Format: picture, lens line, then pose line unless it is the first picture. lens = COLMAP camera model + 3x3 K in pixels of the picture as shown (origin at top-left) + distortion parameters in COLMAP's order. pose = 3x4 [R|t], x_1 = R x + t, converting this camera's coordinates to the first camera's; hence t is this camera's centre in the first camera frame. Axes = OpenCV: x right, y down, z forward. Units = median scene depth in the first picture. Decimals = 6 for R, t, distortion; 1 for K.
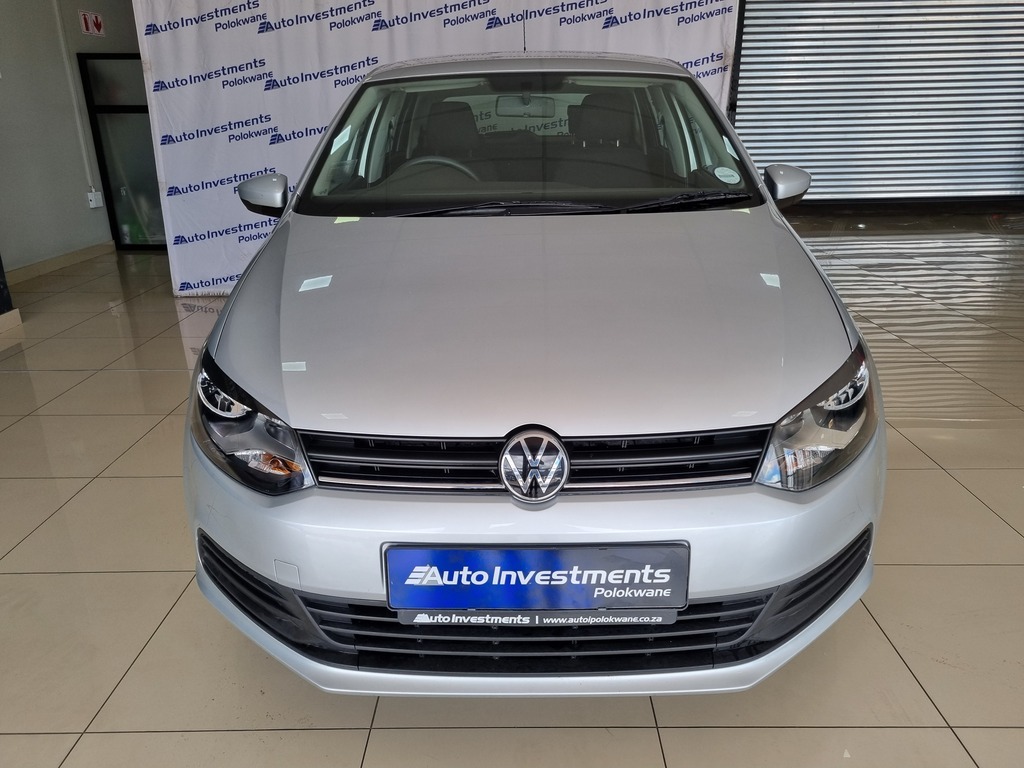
lens RADIAL K [[771.3, 0, 514.8], [0, 771.3, 390.9], [0, 0, 1]] dist [0.059920, -0.043985]
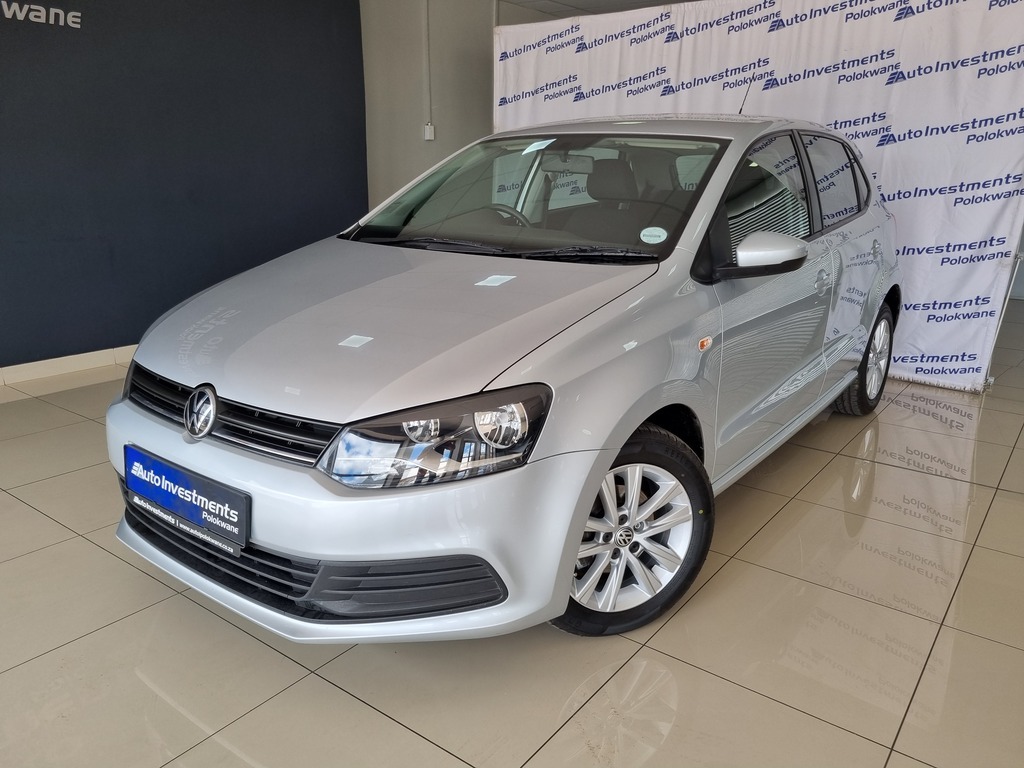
lens RADIAL K [[771.3, 0, 512.0], [0, 771.3, 381.0], [0, 0, 1]] dist [0.059920, -0.043985]
pose [[0.794749, 0.185696, -0.577833, 0.495909], [-0.229160, 0.973386, -0.002372, -0.032502], [0.562014, 0.134301, 0.816152, 0.068359]]
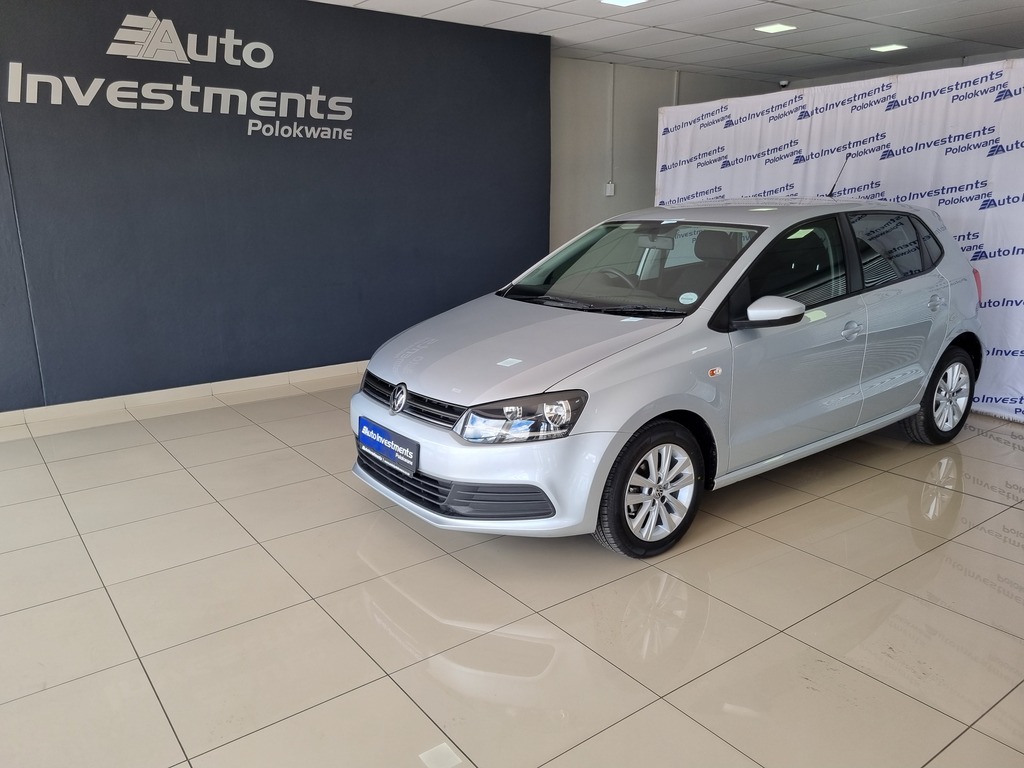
lens RADIAL K [[771.3, 0, 505.5], [0, 771.3, 391.3], [0, 0, 1]] dist [0.059920, -0.043985]
pose [[0.594612, 0.205858, -0.777212, 0.836933], [-0.273506, 0.960806, 0.045239, -0.051099], [0.756063, 0.185673, 0.627610, -0.111001]]
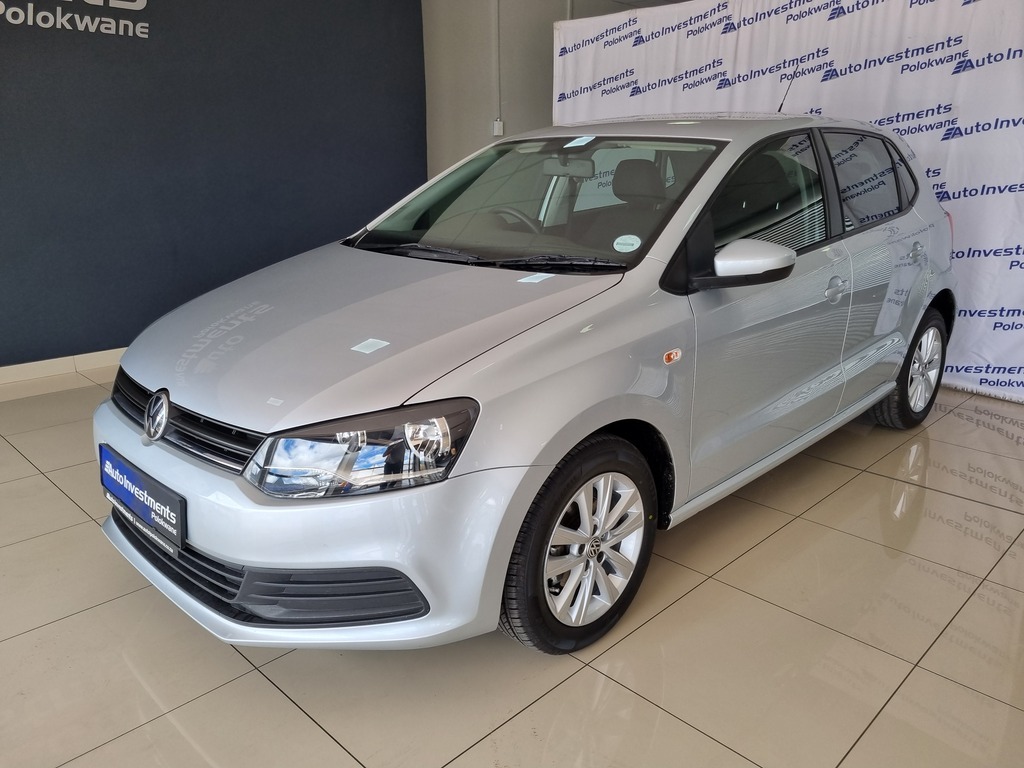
lens RADIAL K [[771.3, 0, 523.1], [0, 771.3, 384.3], [0, 0, 1]] dist [0.059920, -0.043985]
pose [[0.716968, 0.212543, -0.663914, 0.575967], [-0.250016, 0.967427, 0.039712, -0.074119], [0.650729, 0.137517, 0.746754, 0.139873]]
